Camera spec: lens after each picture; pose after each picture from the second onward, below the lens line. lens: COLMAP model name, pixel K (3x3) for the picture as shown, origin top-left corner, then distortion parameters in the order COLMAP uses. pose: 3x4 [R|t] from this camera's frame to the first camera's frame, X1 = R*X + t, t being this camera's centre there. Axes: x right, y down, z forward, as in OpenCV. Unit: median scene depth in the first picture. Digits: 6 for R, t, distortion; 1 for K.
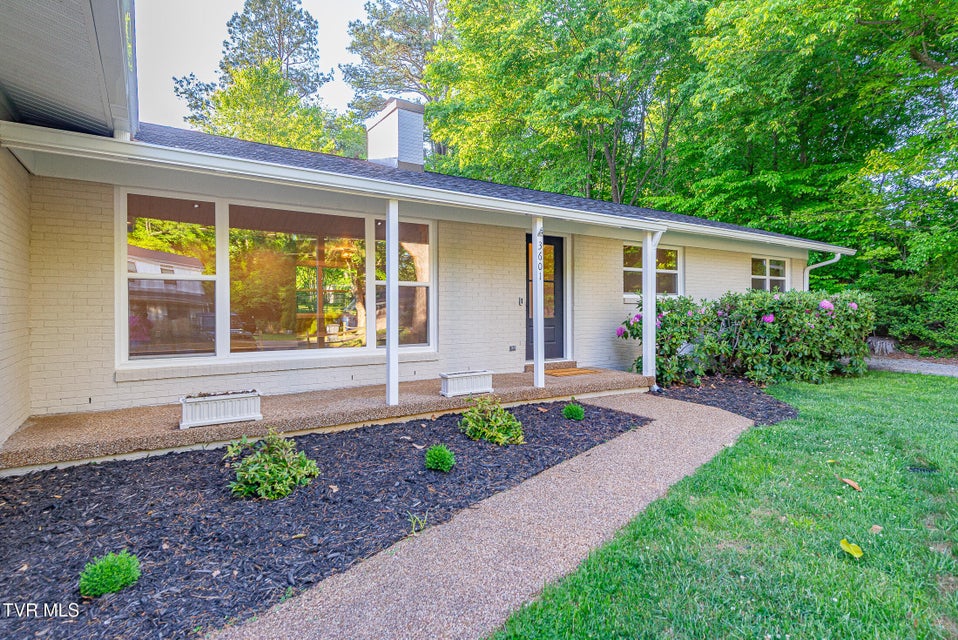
lens RADIAL K [[511.4, 0, 480.1], [0, 511.4, 311.0], [0, 0, 1]] dist [0.011114, -0.001817]
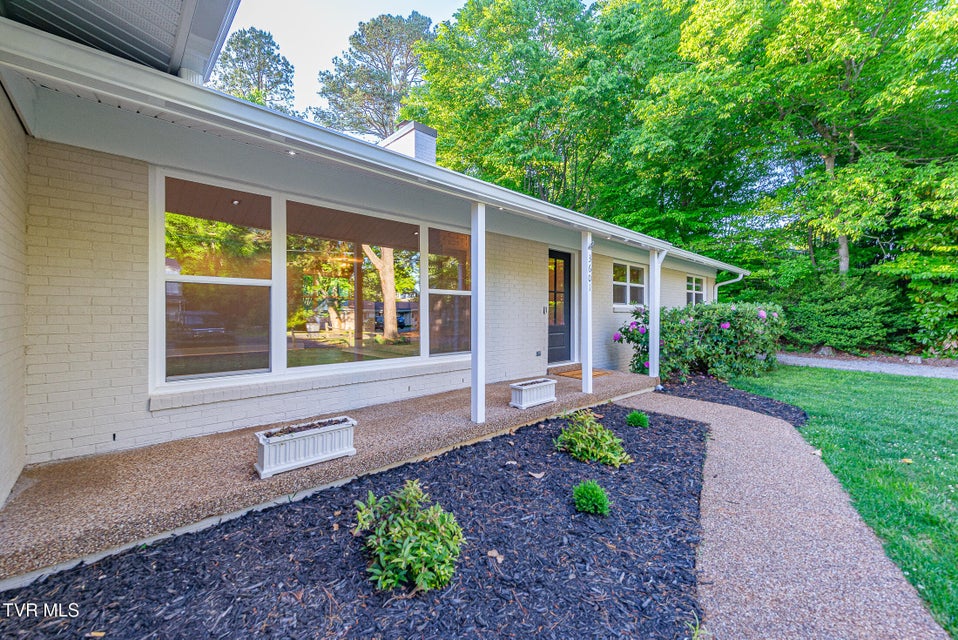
lens RADIAL K [[388.8, 0, 475.6], [0, 388.8, 314.1], [0, 0, 1]] dist [0.008396, 0.000071]
pose [[0.986167, 0.006054, 0.165642, -0.176451], [-0.006207, 0.999981, 0.000405, -0.008594], [-0.165637, -0.001427, 0.986186, 0.179857]]
